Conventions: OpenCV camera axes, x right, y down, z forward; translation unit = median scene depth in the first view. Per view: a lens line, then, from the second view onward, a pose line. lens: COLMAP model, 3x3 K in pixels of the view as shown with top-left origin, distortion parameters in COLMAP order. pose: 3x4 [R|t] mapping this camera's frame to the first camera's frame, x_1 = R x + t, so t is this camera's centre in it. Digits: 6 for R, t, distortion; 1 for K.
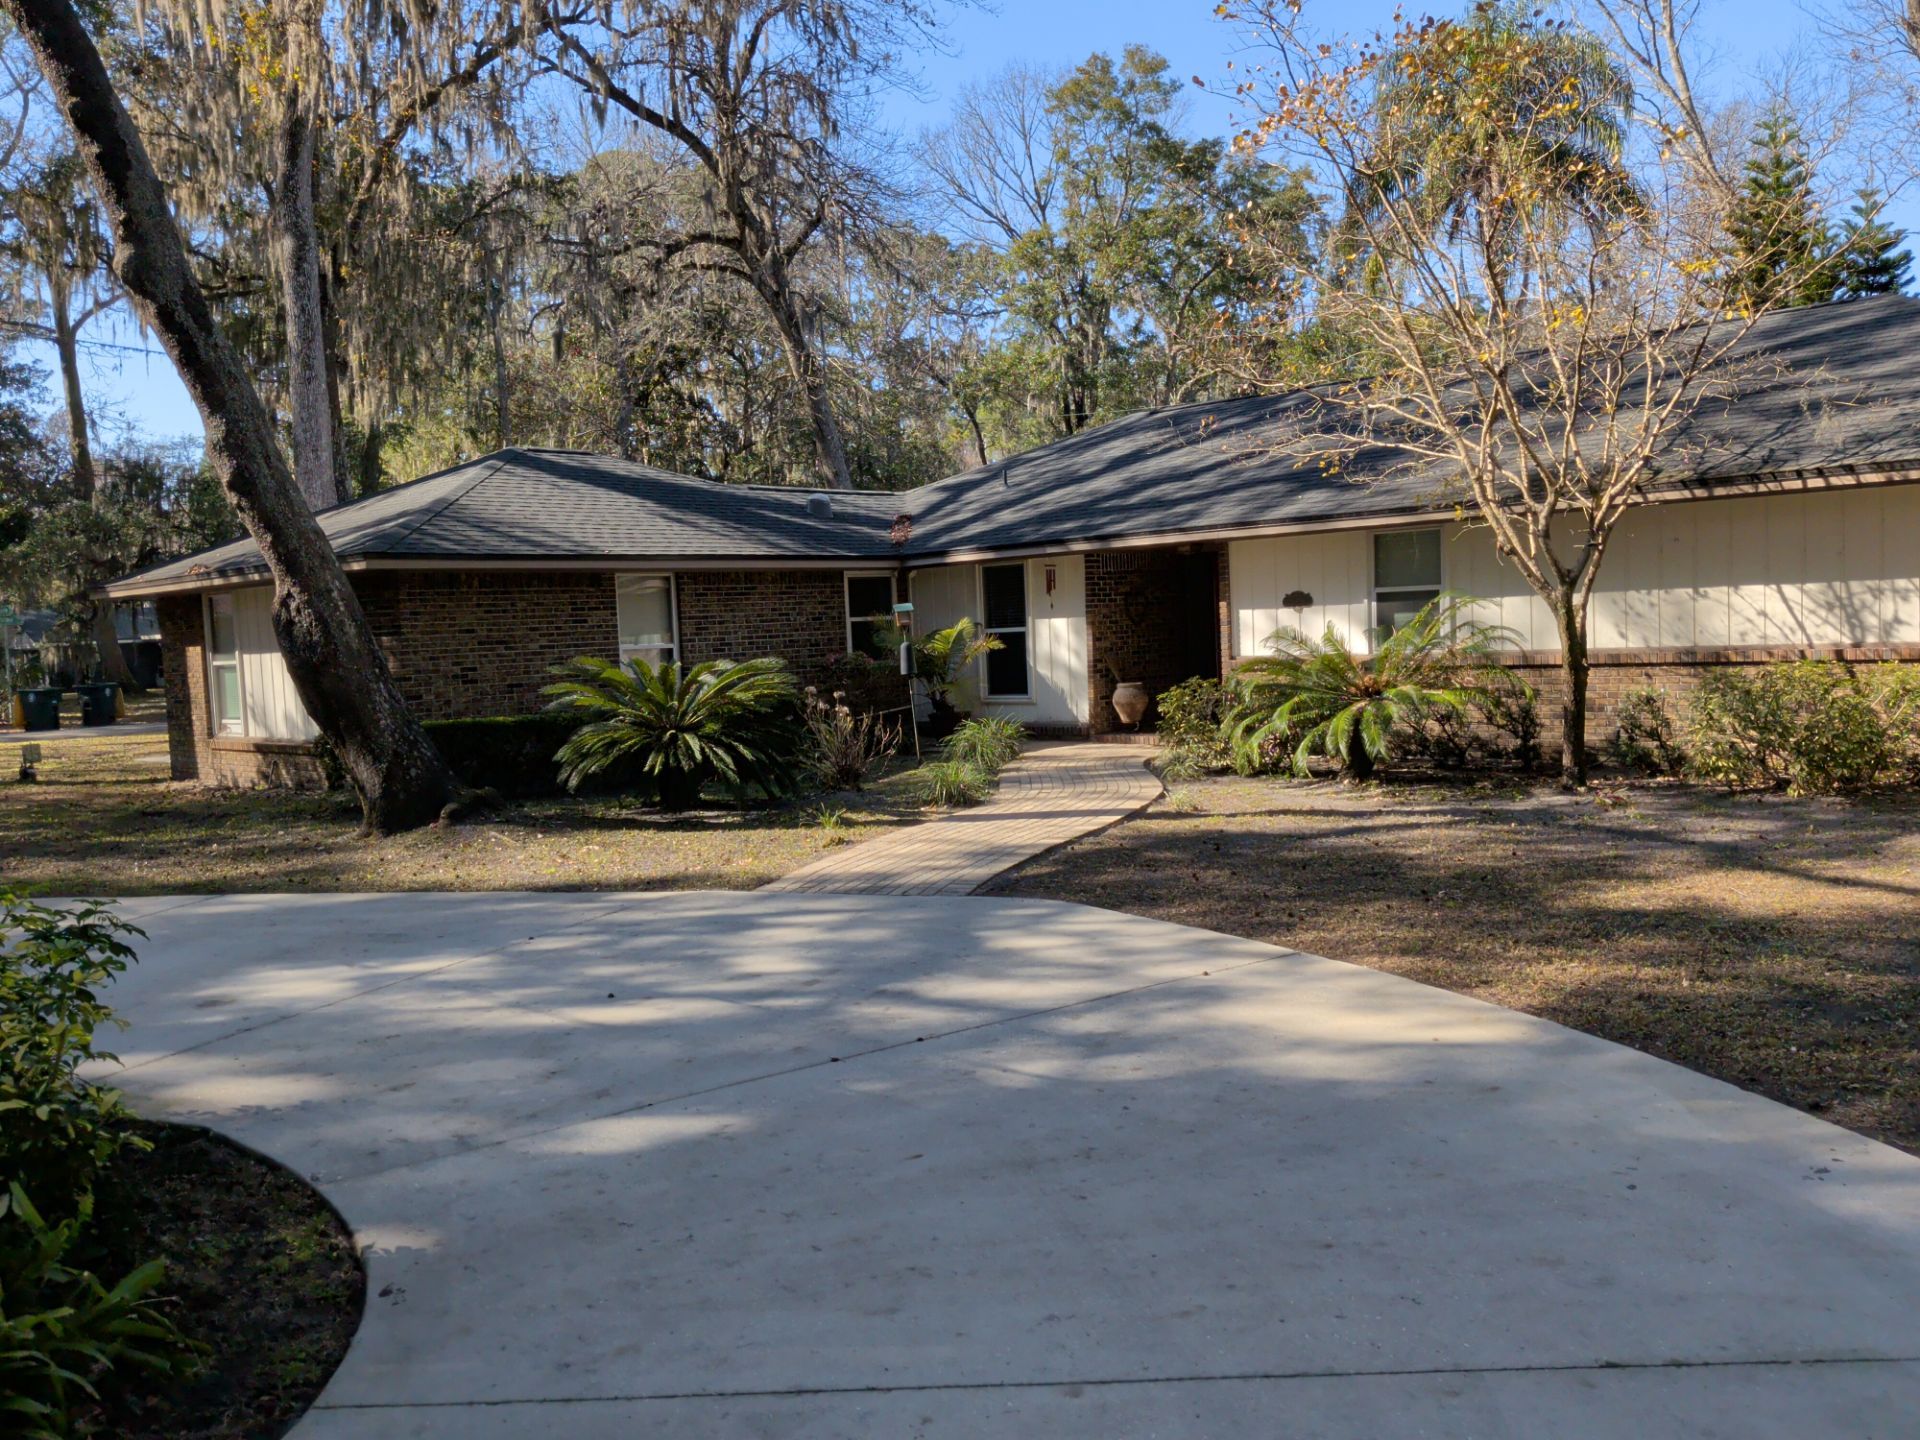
lens RADIAL K [[1583.4, 0, 960.0], [0, 1583.4, 720.0], [0, 0, 1]] dist [0.066362, -0.003100]
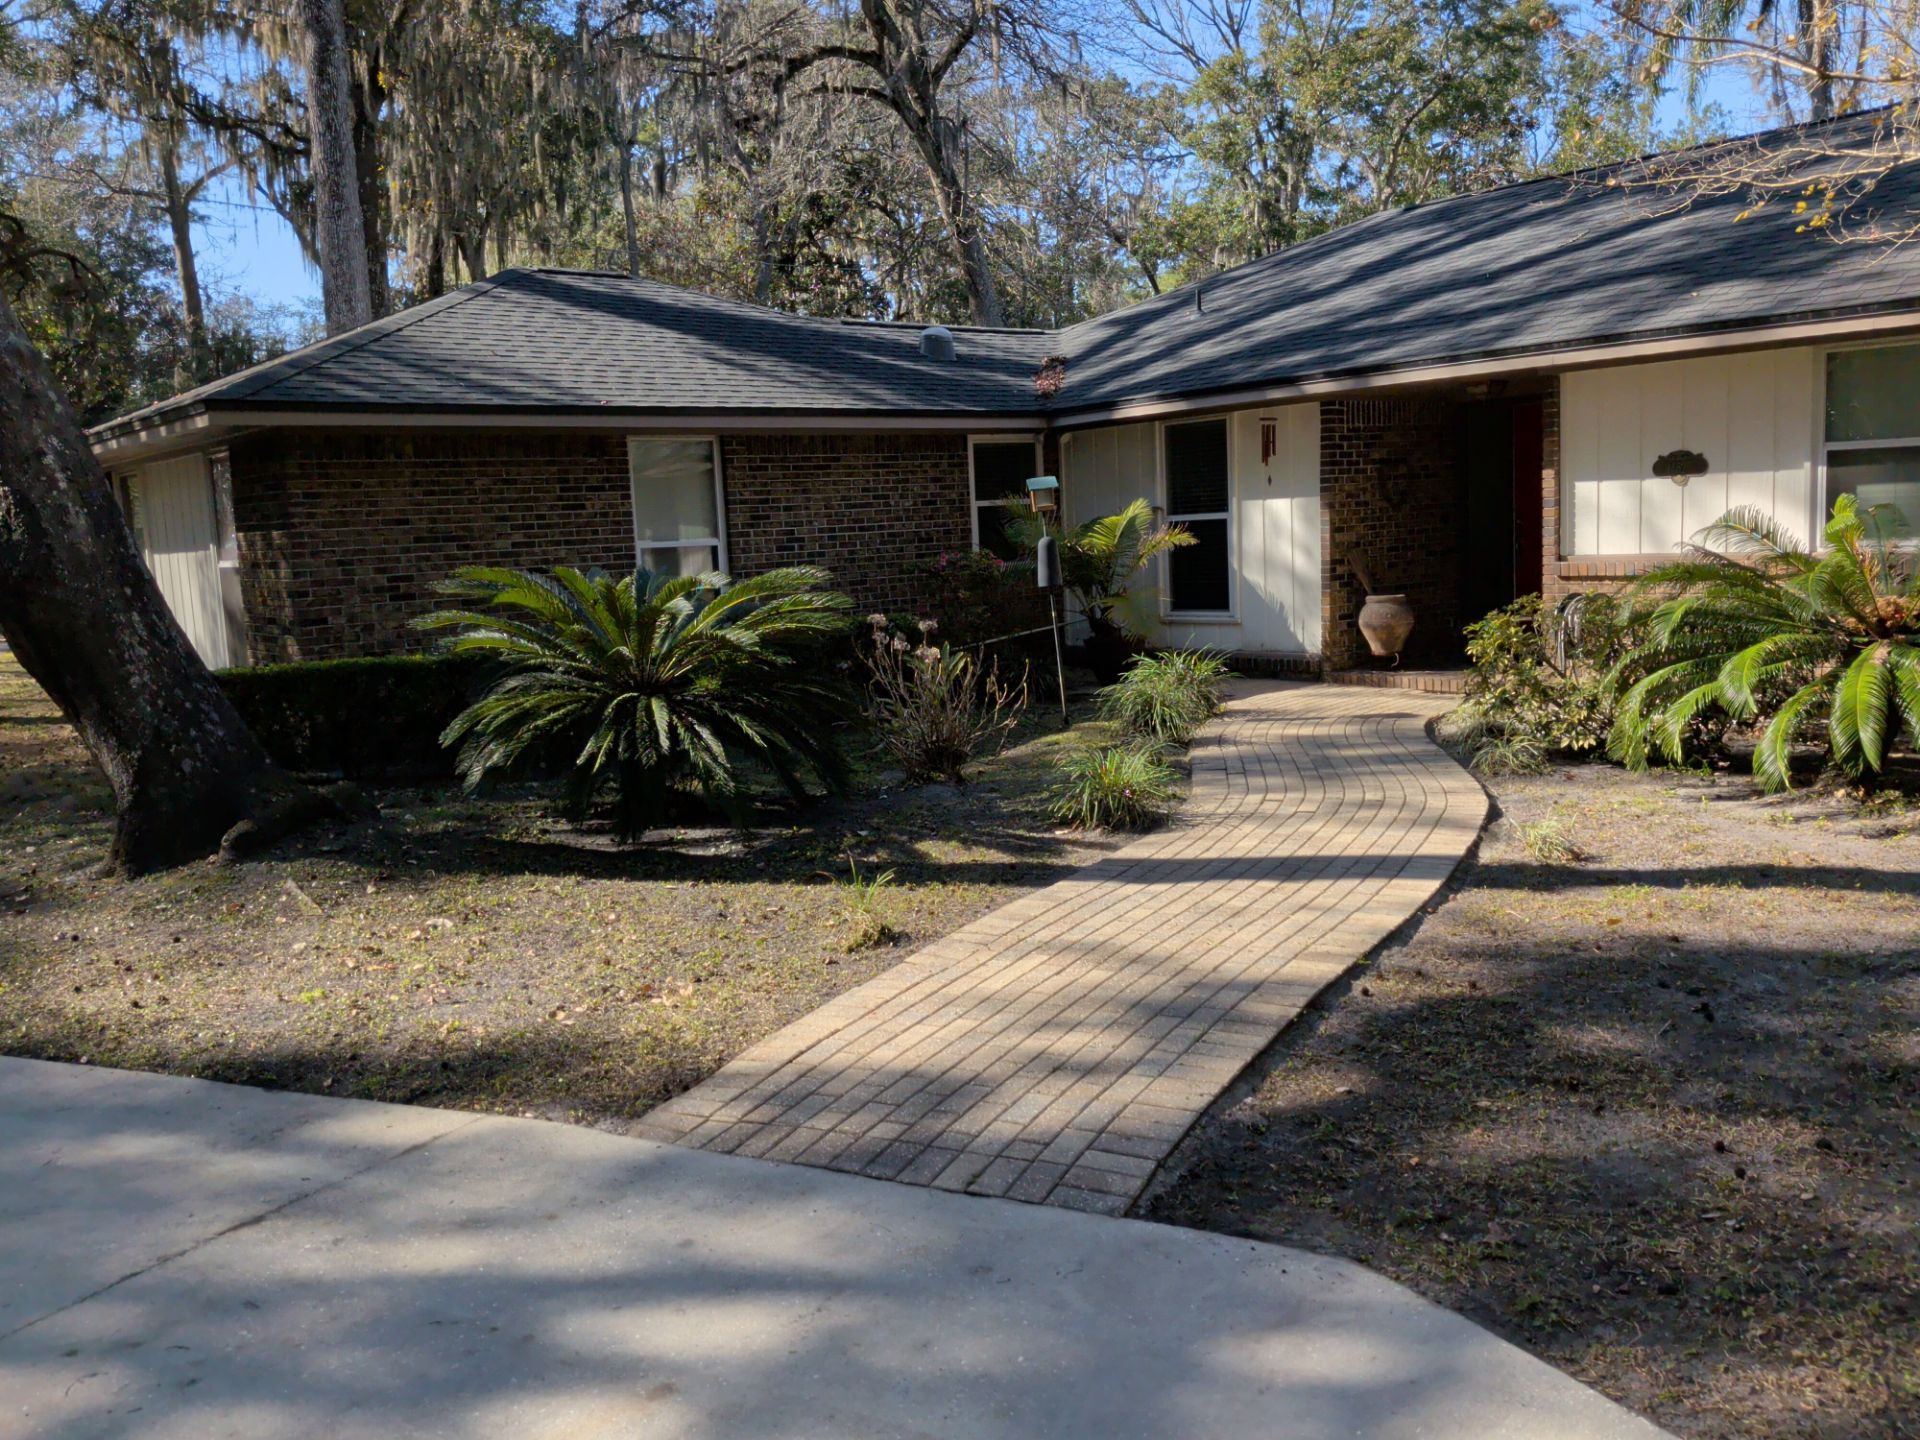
lens RADIAL K [[1336.6, 0, 969.2], [0, 1336.6, 674.1], [0, 0, 1]] dist [0.063915, -0.056897]
pose [[0.992291, 0.010318, -0.123500, 0.002789], [-0.002802, 0.998141, 0.060881, -0.023806], [0.123899, -0.060066, 0.990475, 0.407415]]
